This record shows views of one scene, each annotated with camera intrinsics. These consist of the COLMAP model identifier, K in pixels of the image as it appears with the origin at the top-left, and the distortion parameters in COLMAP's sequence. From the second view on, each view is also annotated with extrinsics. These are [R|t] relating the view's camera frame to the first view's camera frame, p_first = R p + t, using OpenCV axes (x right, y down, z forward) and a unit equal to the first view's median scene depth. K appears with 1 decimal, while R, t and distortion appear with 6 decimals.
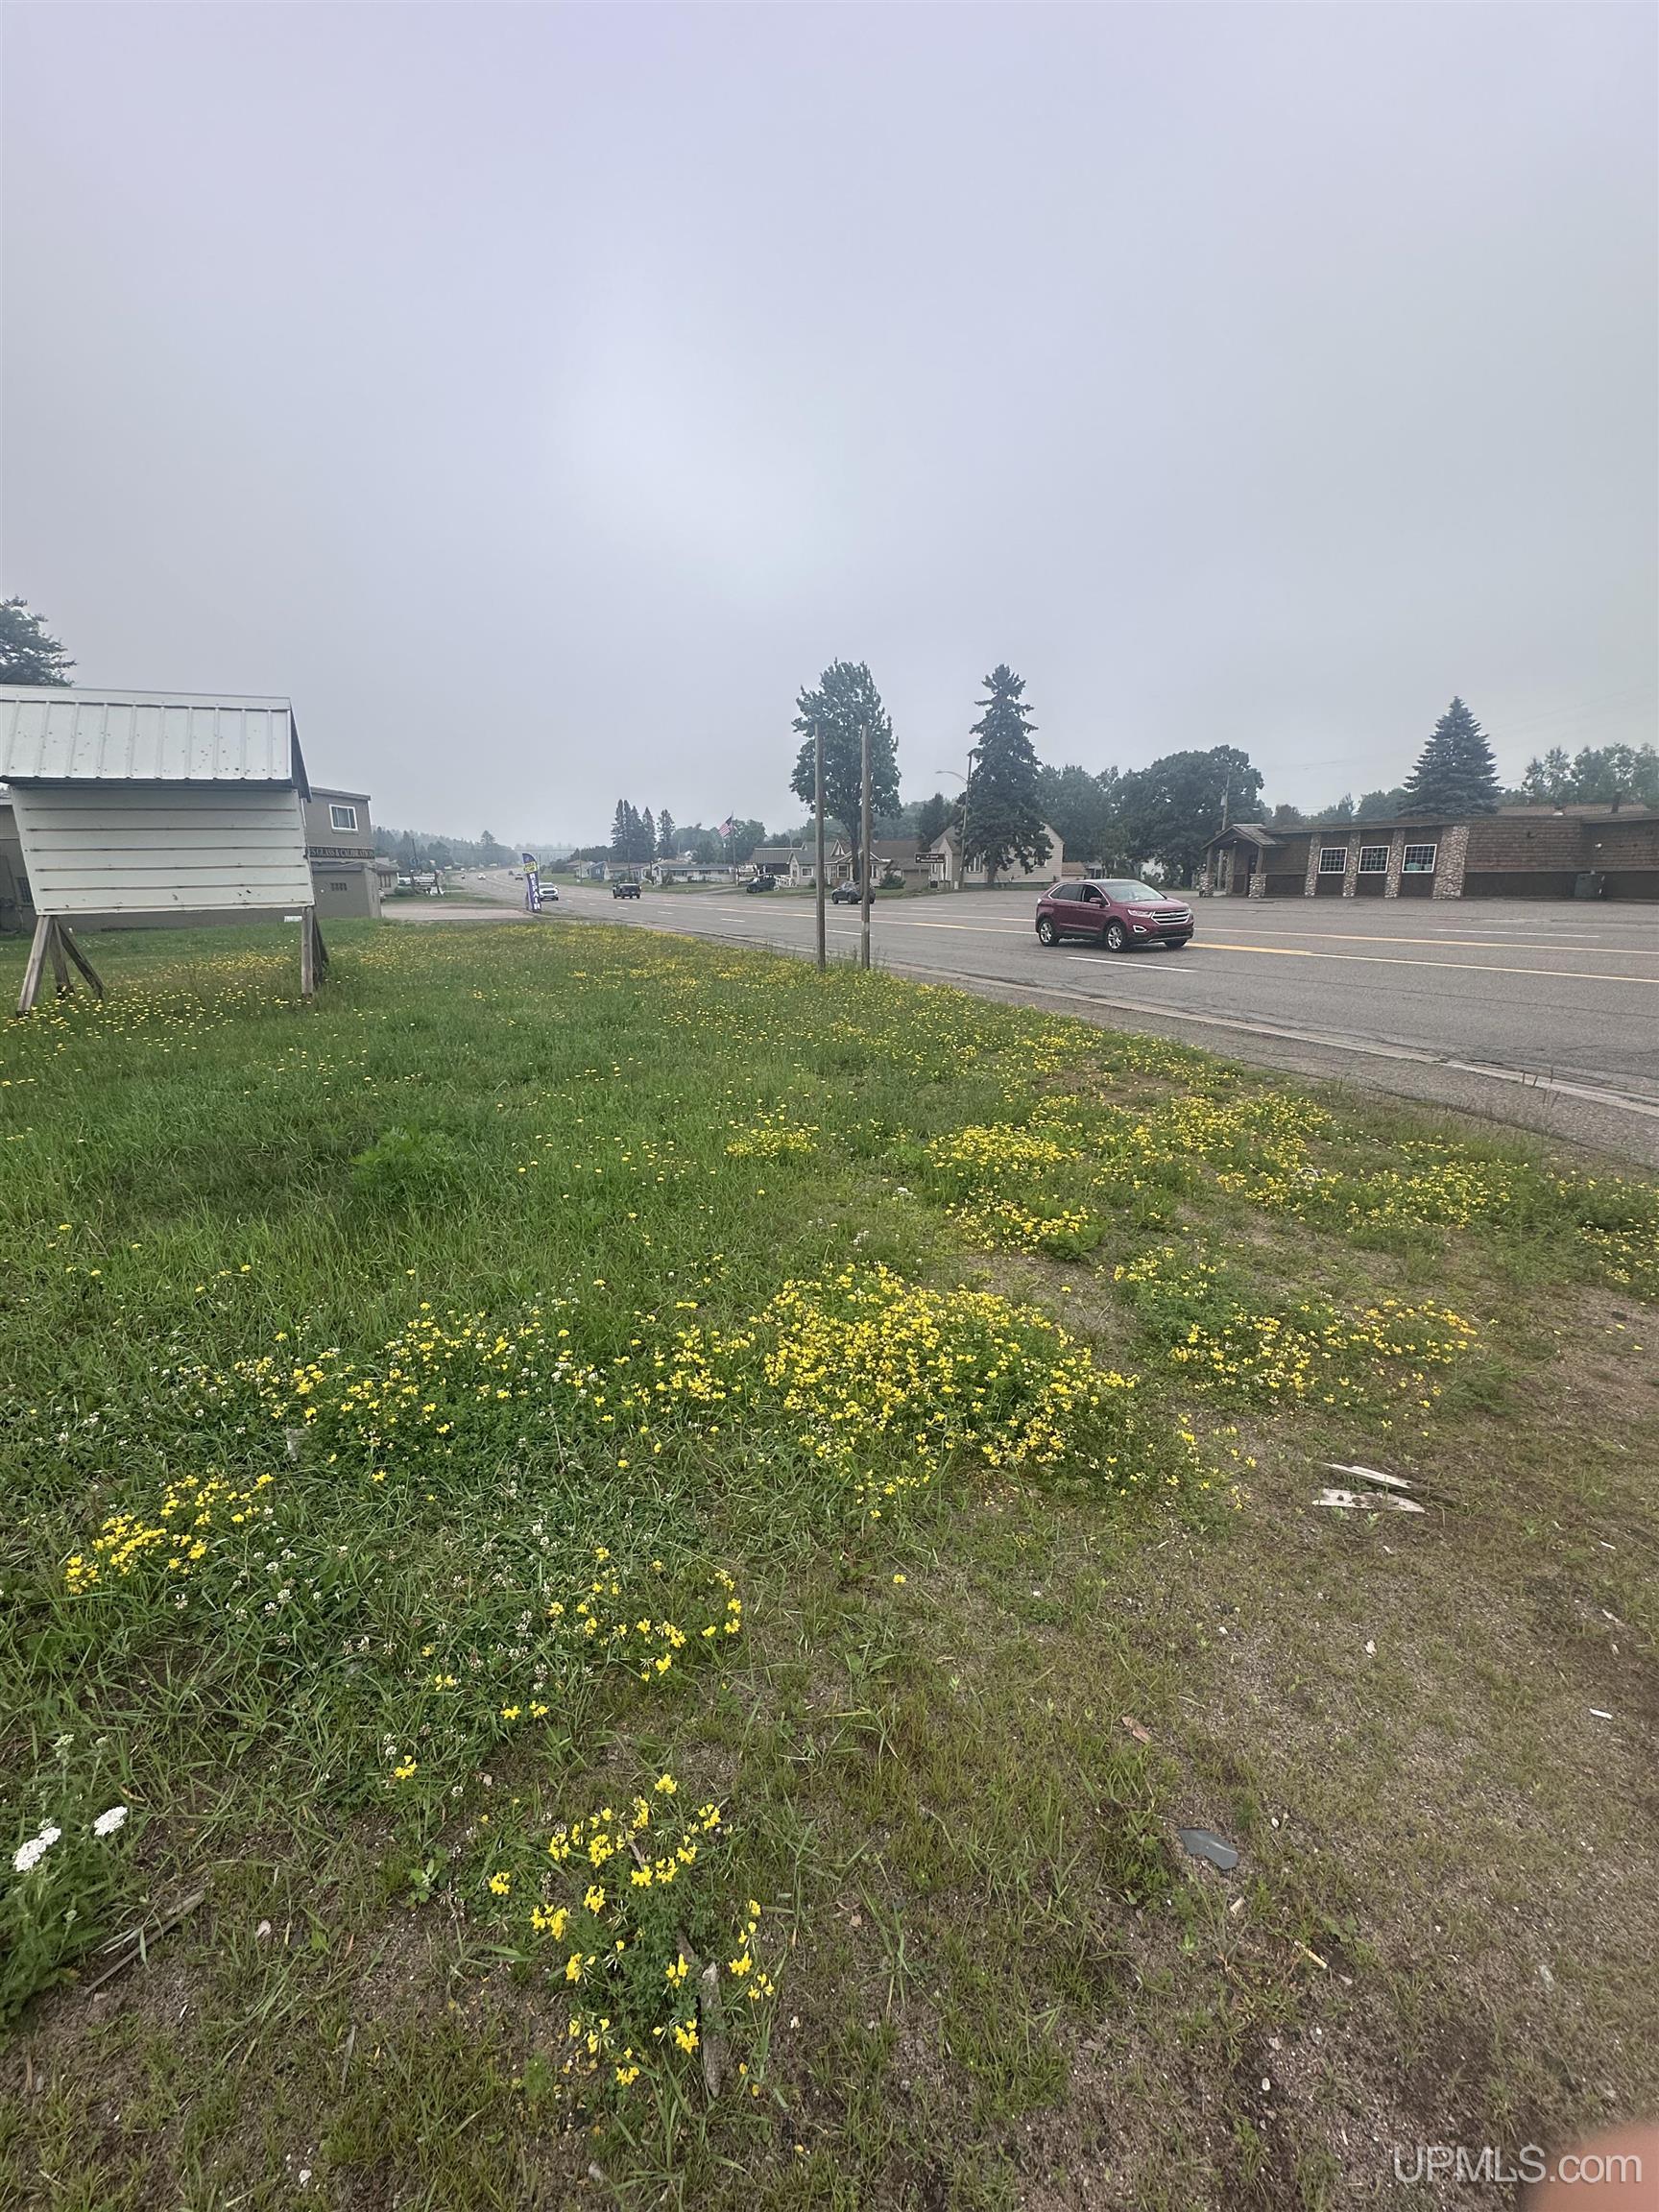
lens RADIAL K [[936.3, 0, 834.0], [0, 936.3, 1095.9], [0, 0, 1]] dist [-0.001279, -0.000147]
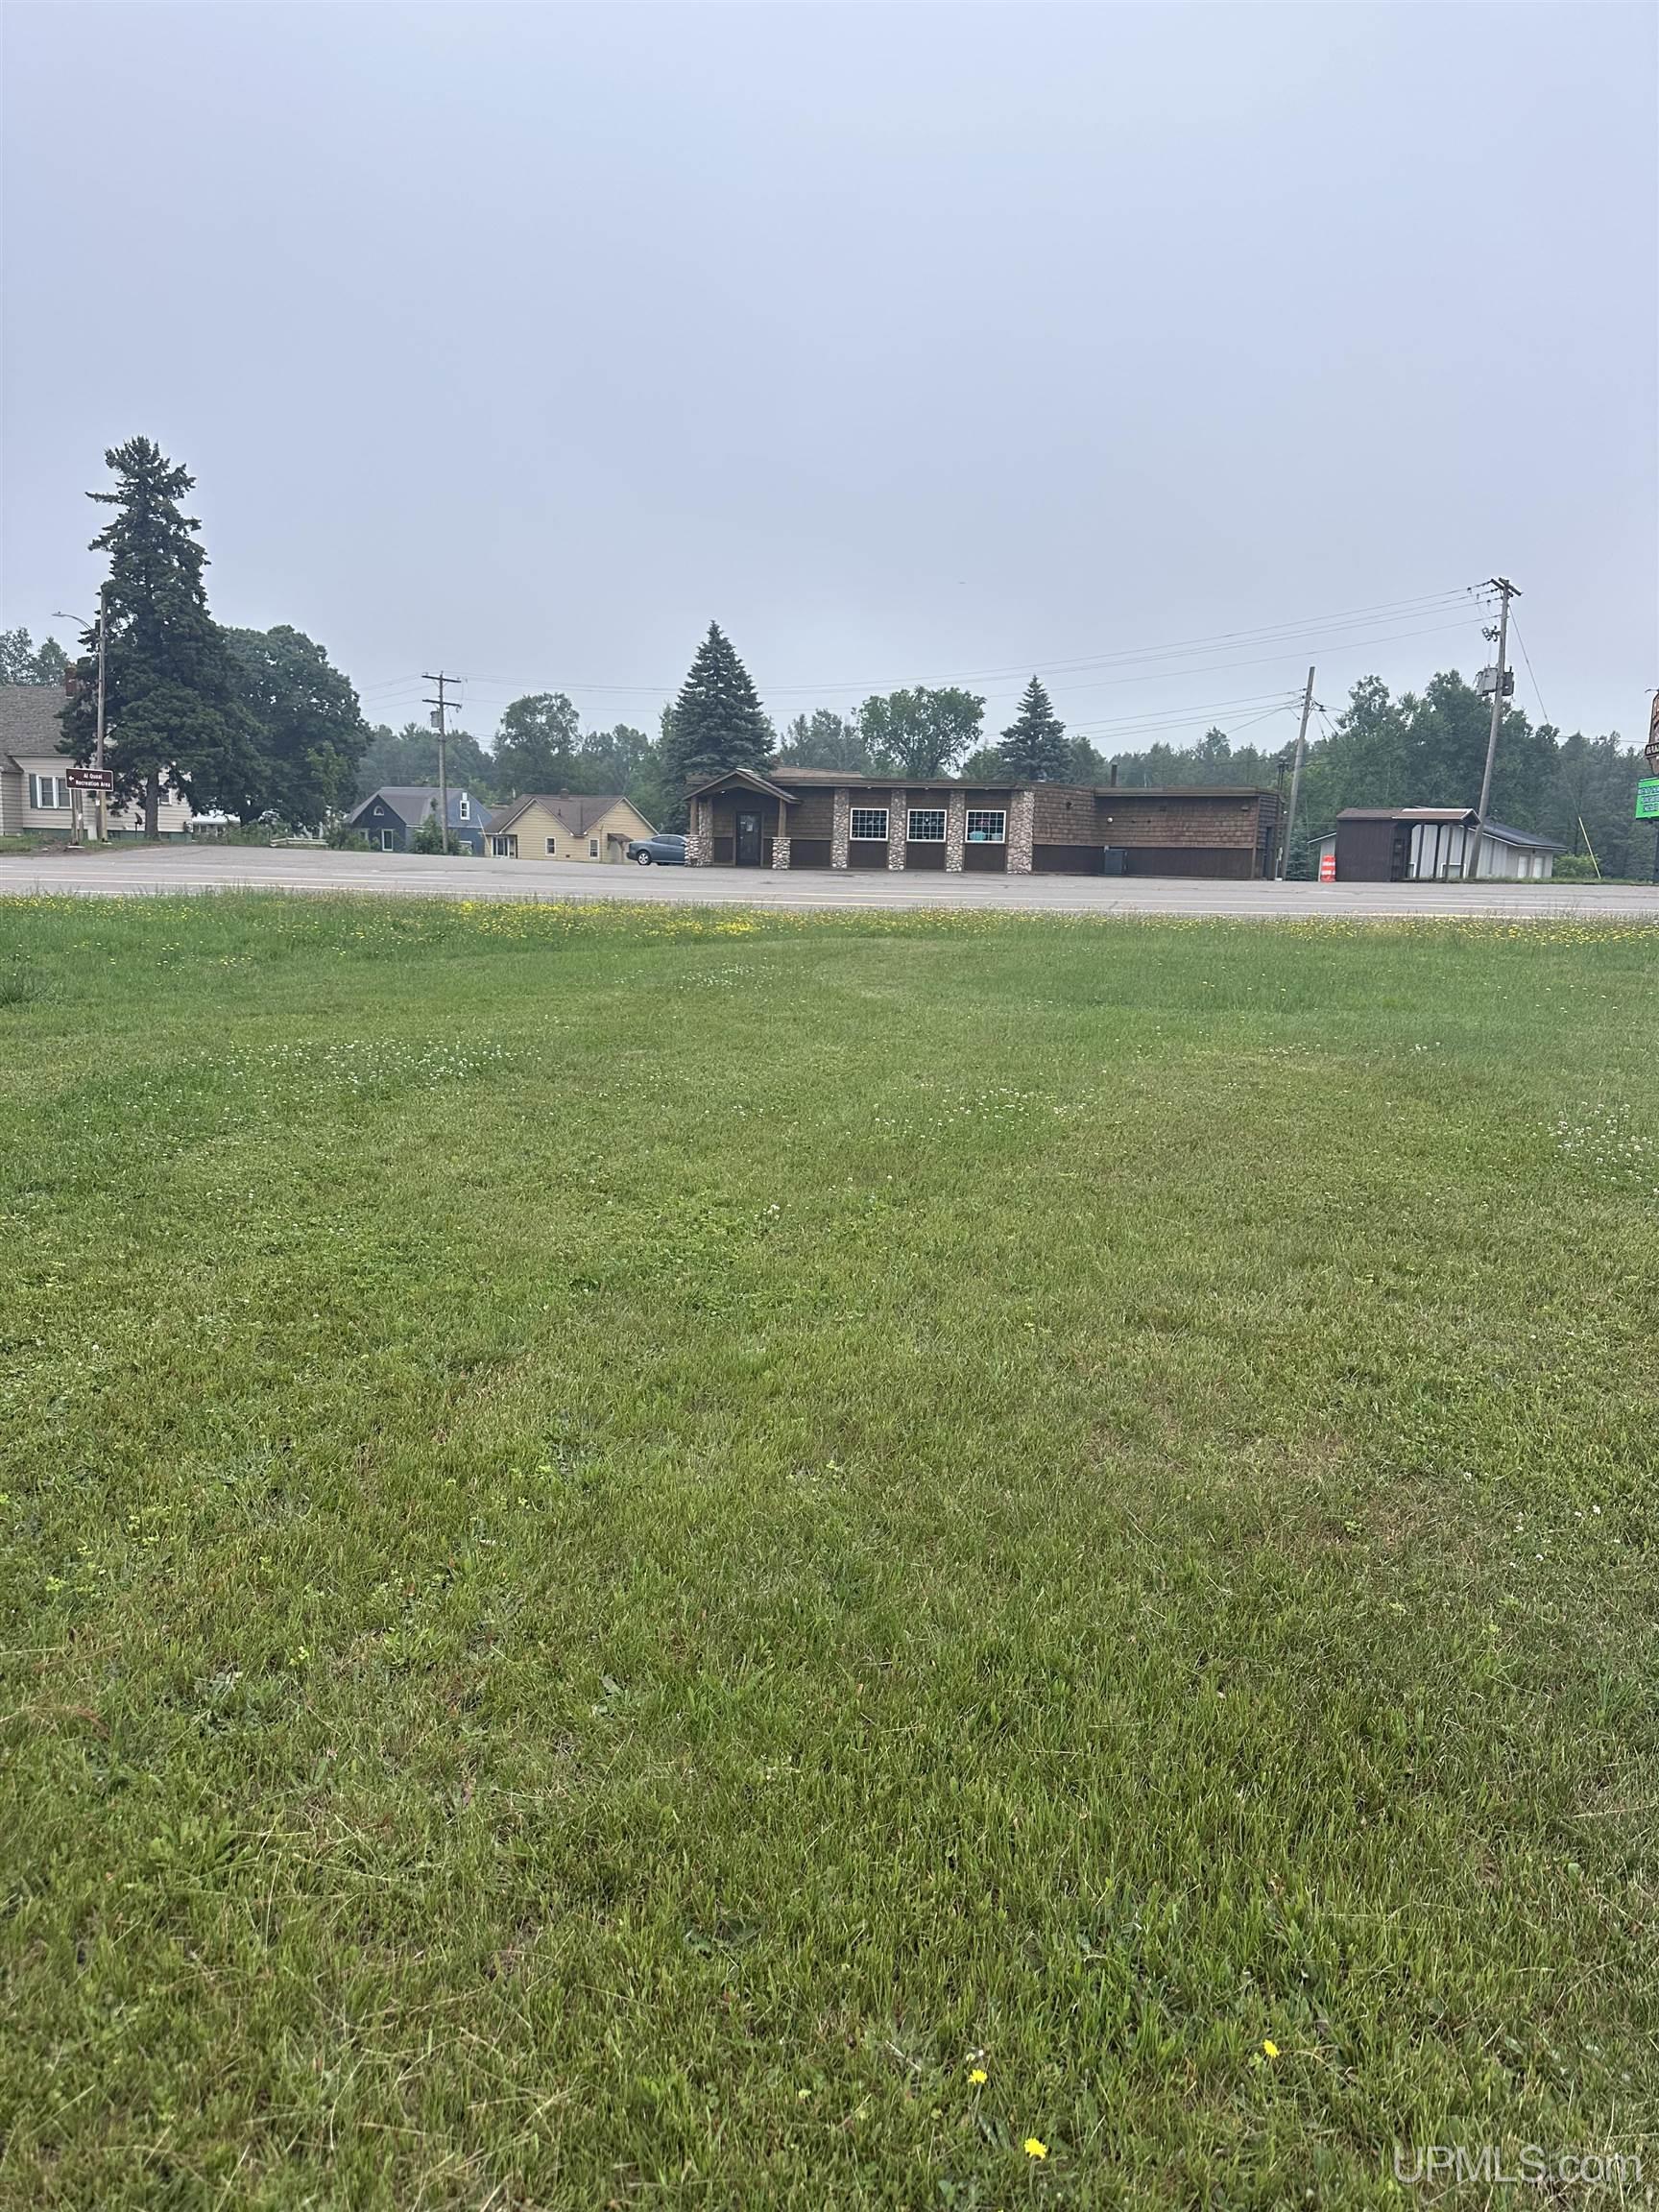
lens RADIAL K [[1559.1, 0, 819.9], [0, 1559.1, 1101.9], [0, 0, 1]] dist [0.055845, -0.061661]
pose [[0.554886, -0.109106, 0.824741, -0.397322], [0.162287, 0.986513, 0.021321, -0.036831], [-0.815944, 0.122014, 0.565109, 0.211583]]
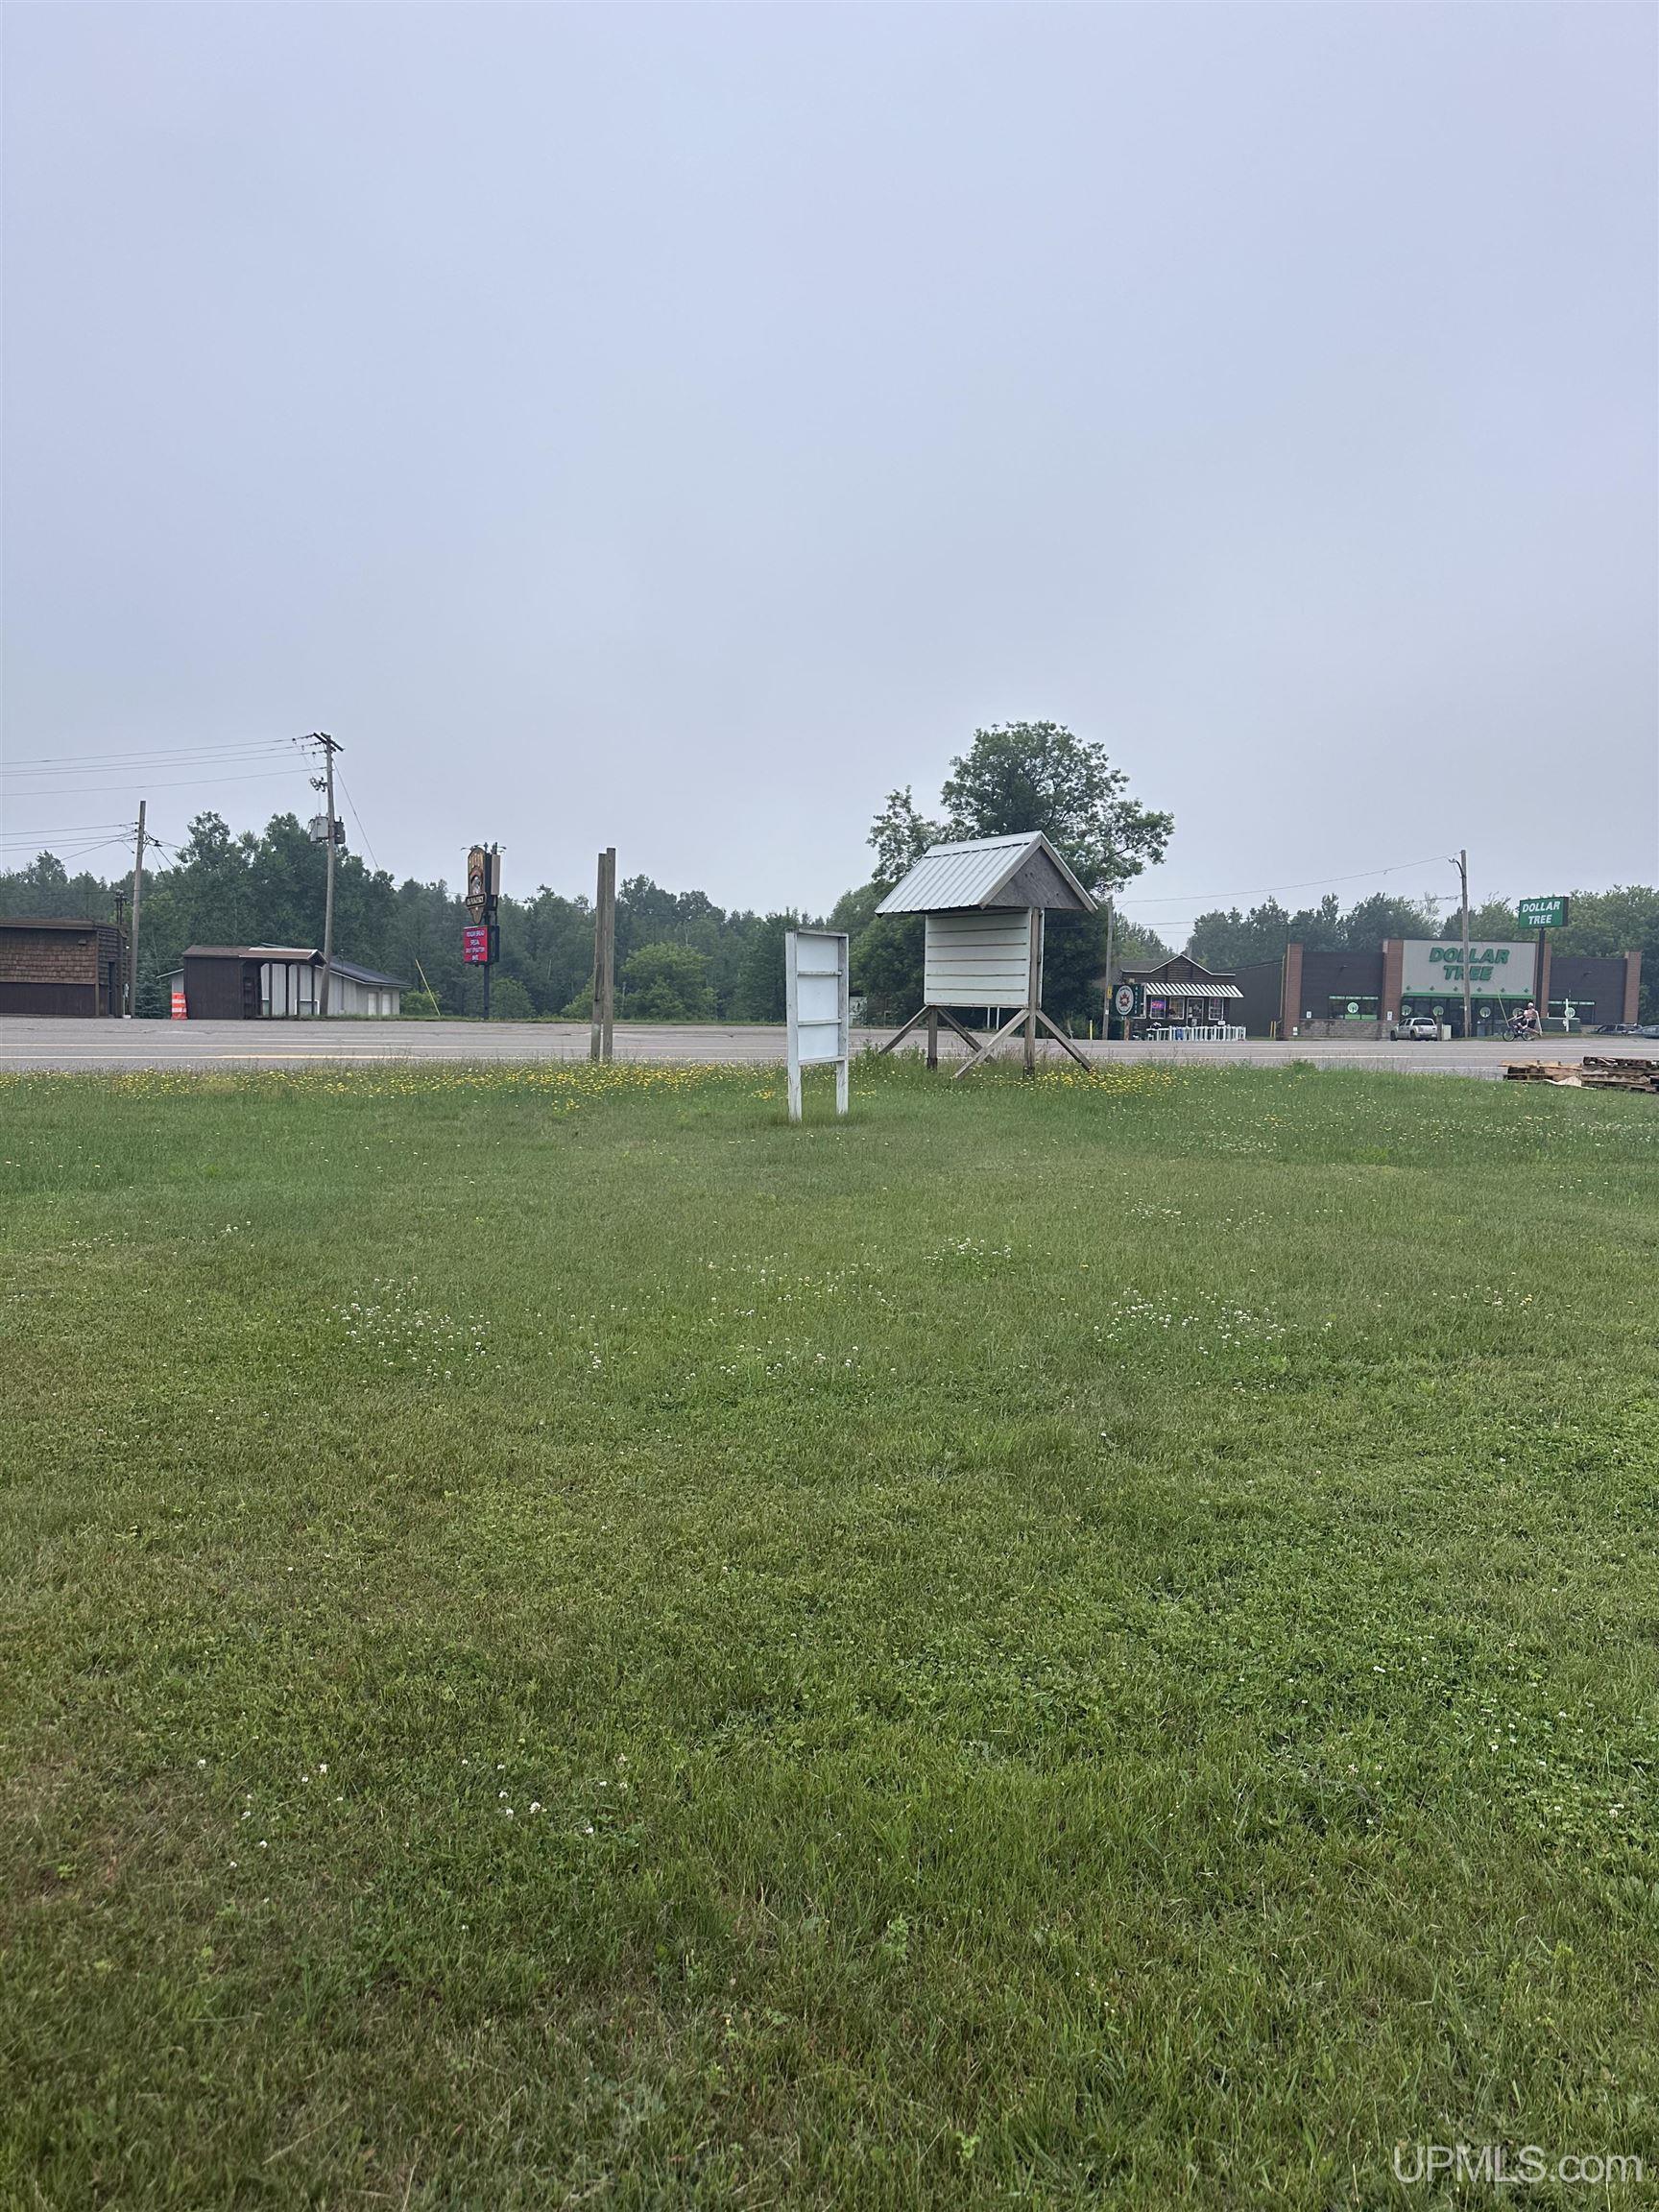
lens RADIAL K [[1559.1, 0, 839.3], [0, 1559.1, 1118.0], [0, 0, 1]] dist [0.055845, -0.061661]
pose [[-0.110093, -0.065225, 0.991779, -0.393223], [0.208328, 0.974165, 0.087193, -0.041225], [-0.971843, 0.216214, -0.093661, 0.203661]]
